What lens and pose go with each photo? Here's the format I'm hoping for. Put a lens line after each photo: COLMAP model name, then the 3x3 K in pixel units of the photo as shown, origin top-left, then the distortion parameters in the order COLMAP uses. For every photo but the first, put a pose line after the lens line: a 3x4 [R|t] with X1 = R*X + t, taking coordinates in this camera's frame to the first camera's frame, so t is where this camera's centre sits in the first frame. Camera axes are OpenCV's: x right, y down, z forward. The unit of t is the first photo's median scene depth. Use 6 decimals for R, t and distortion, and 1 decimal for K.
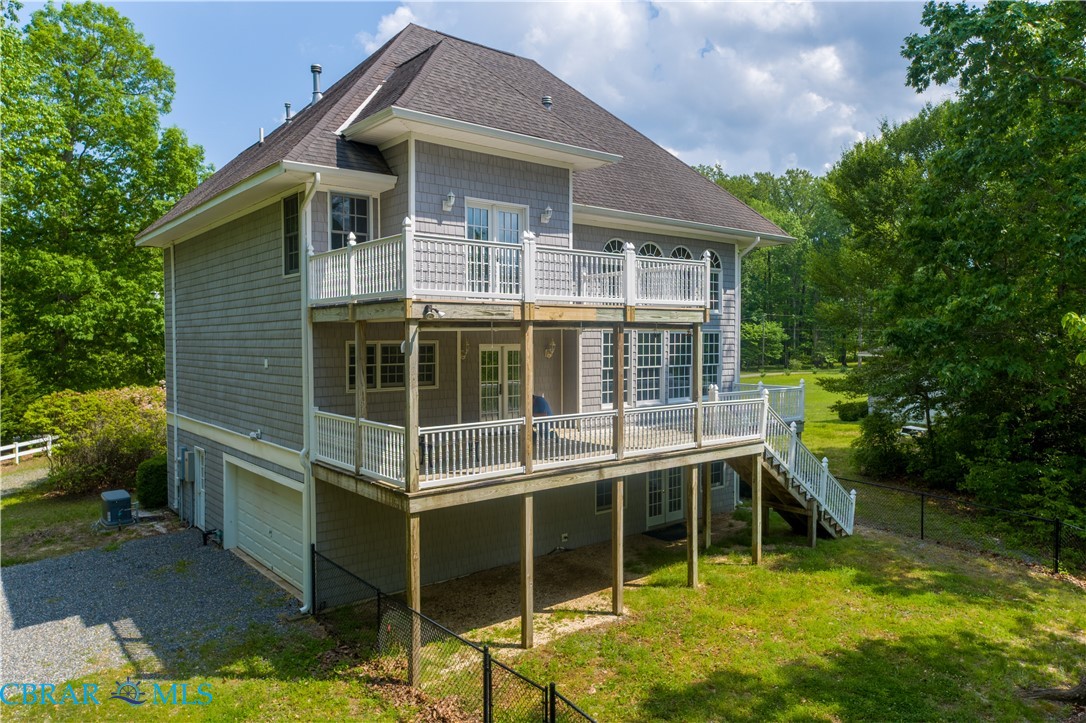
lens RADIAL K [[736.9, 0, 543.0], [0, 736.9, 361.5], [0, 0, 1]] dist [0.028744, -0.001640]
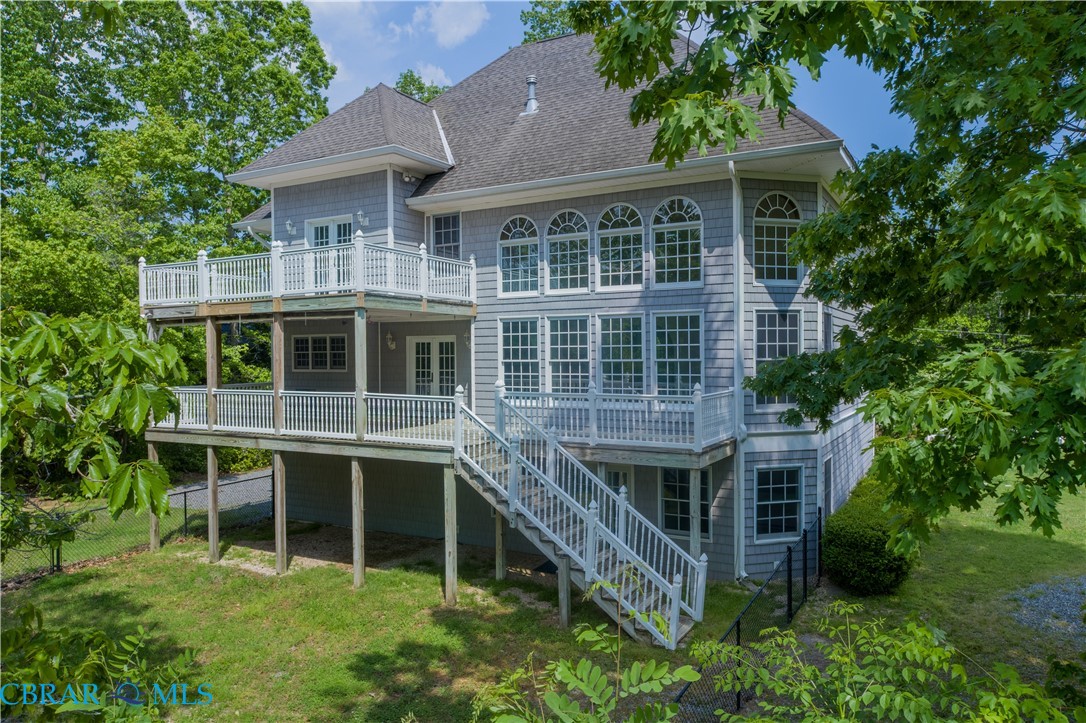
lens RADIAL K [[736.9, 0, 543.0], [0, 736.9, 361.5], [0, 0, 1]] dist [0.028744, -0.001640]
pose [[0.372610, 0.014700, -0.927872, 1.148884], [-0.020485, 0.999761, 0.007613, 0.003195], [0.927762, 0.016171, 0.372822, 0.841966]]
